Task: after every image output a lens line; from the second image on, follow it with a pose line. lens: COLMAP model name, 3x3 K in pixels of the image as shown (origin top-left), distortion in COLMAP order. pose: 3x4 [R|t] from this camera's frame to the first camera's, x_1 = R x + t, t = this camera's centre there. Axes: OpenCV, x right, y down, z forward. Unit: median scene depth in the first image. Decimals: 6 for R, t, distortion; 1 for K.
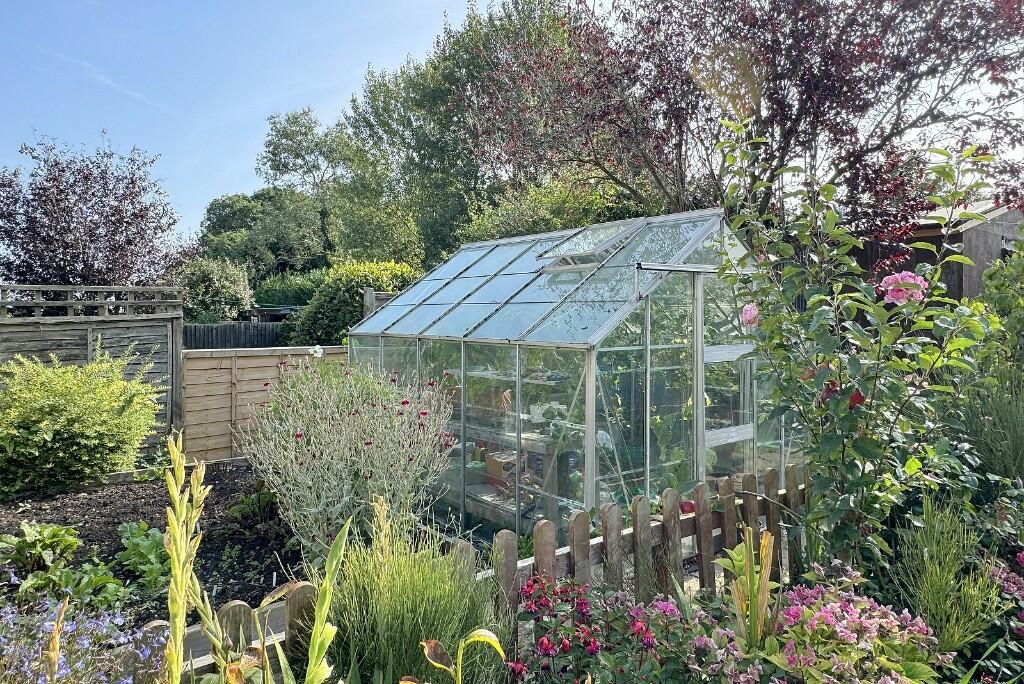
lens RADIAL K [[686.9, 0, 510.2], [0, 686.9, 318.5], [0, 0, 1]] dist [-0.001921, -0.001159]
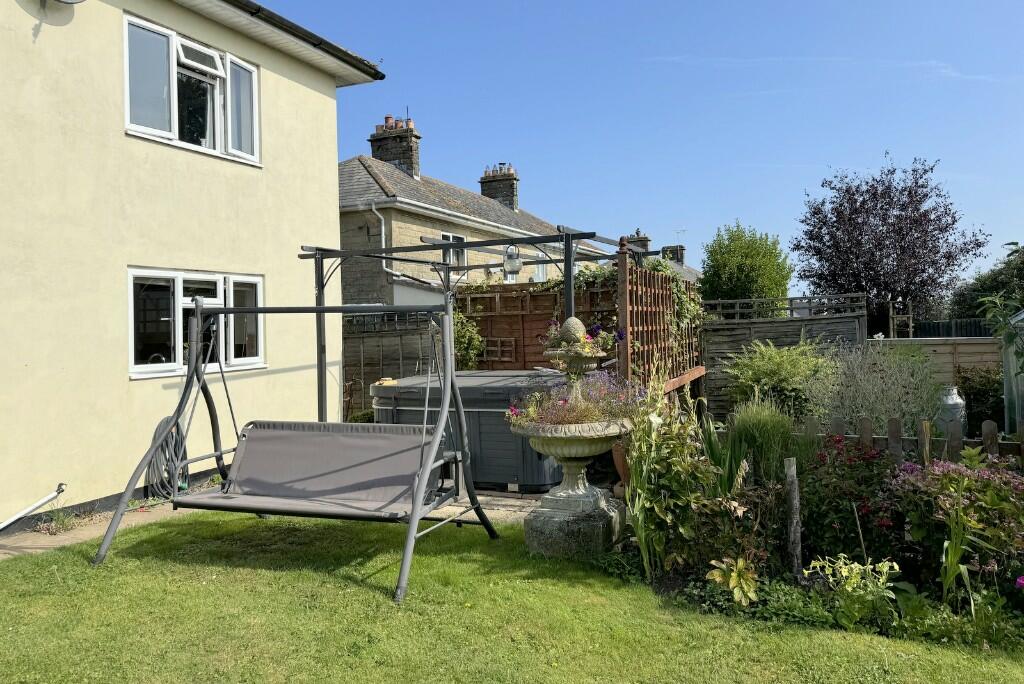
lens RADIAL K [[734.8, 0, 512.9], [0, 734.8, 318.9], [0, 0, 1]] dist [-0.003684, -0.002787]
pose [[0.454978, -0.023133, -0.890202, 0.230742], [0.031255, 0.999461, -0.009998, -0.000567], [0.889954, -0.023275, 0.455456, -0.137190]]
